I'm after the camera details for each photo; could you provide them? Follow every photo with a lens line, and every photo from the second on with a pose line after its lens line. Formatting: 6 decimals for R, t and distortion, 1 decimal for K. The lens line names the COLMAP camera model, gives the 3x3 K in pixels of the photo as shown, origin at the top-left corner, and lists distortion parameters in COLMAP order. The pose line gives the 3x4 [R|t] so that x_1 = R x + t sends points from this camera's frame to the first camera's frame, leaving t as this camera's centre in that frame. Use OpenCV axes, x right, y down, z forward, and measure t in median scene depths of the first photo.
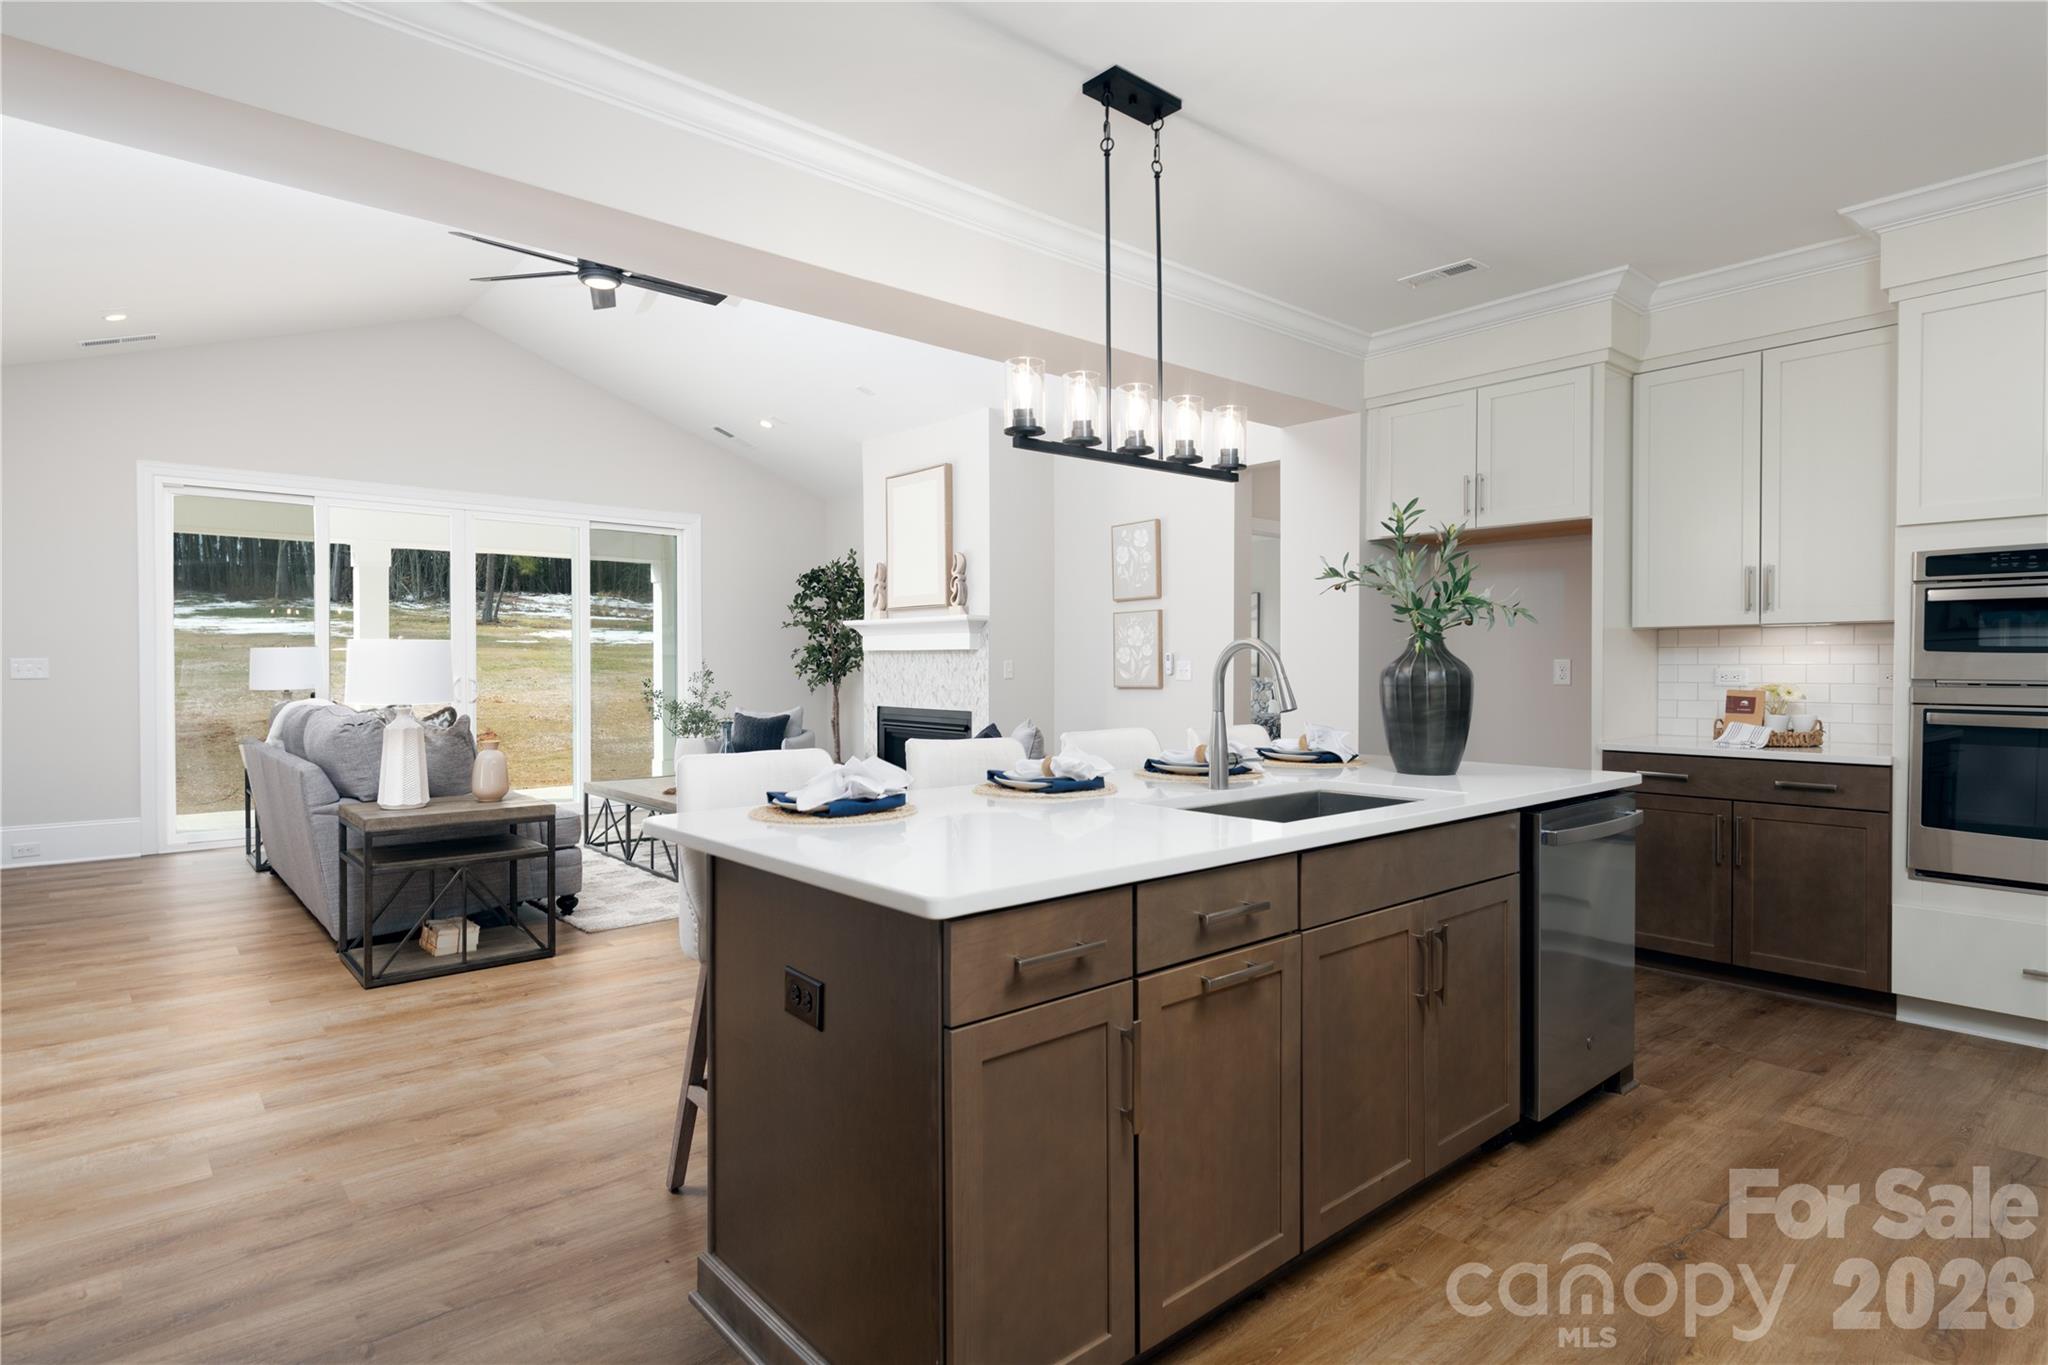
lens RADIAL K [[1081.4, 0, 1027.1], [0, 1081.4, 678.7], [0, 0, 1]] dist [0.006172, 0.000440]
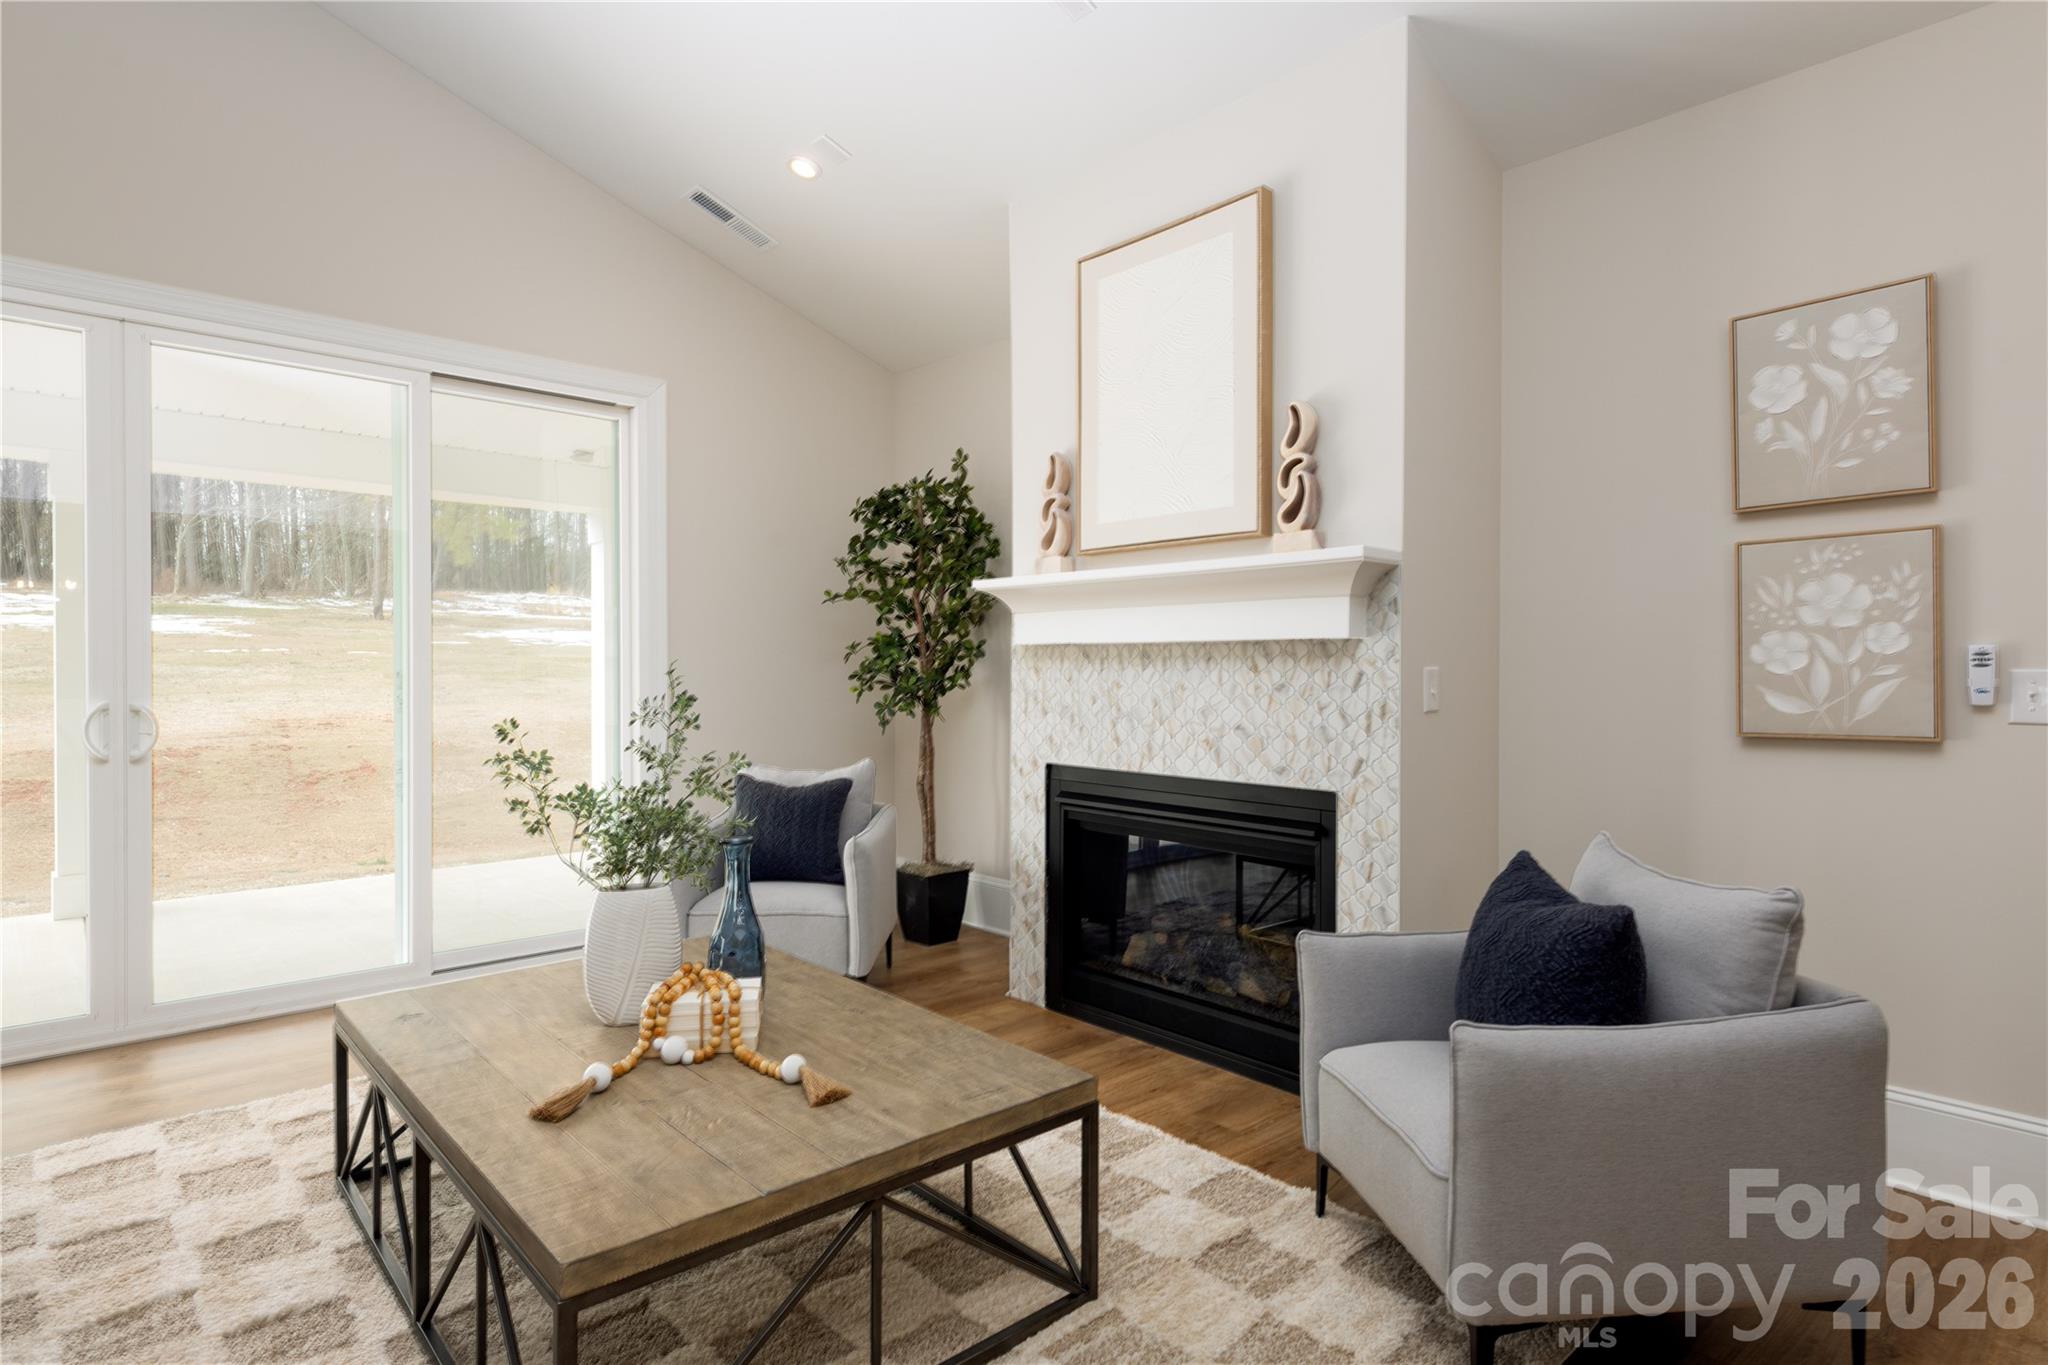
lens RADIAL K [[1081.4, 0, 1017.6], [0, 1081.4, 675.1], [0, 0, 1]] dist [0.006172, 0.000440]
pose [[0.999780, 0.000554, 0.020953, -0.146265], [-0.000383, 0.999967, -0.008125, -0.008195], [-0.020957, 0.008115, 0.999747, 0.487727]]
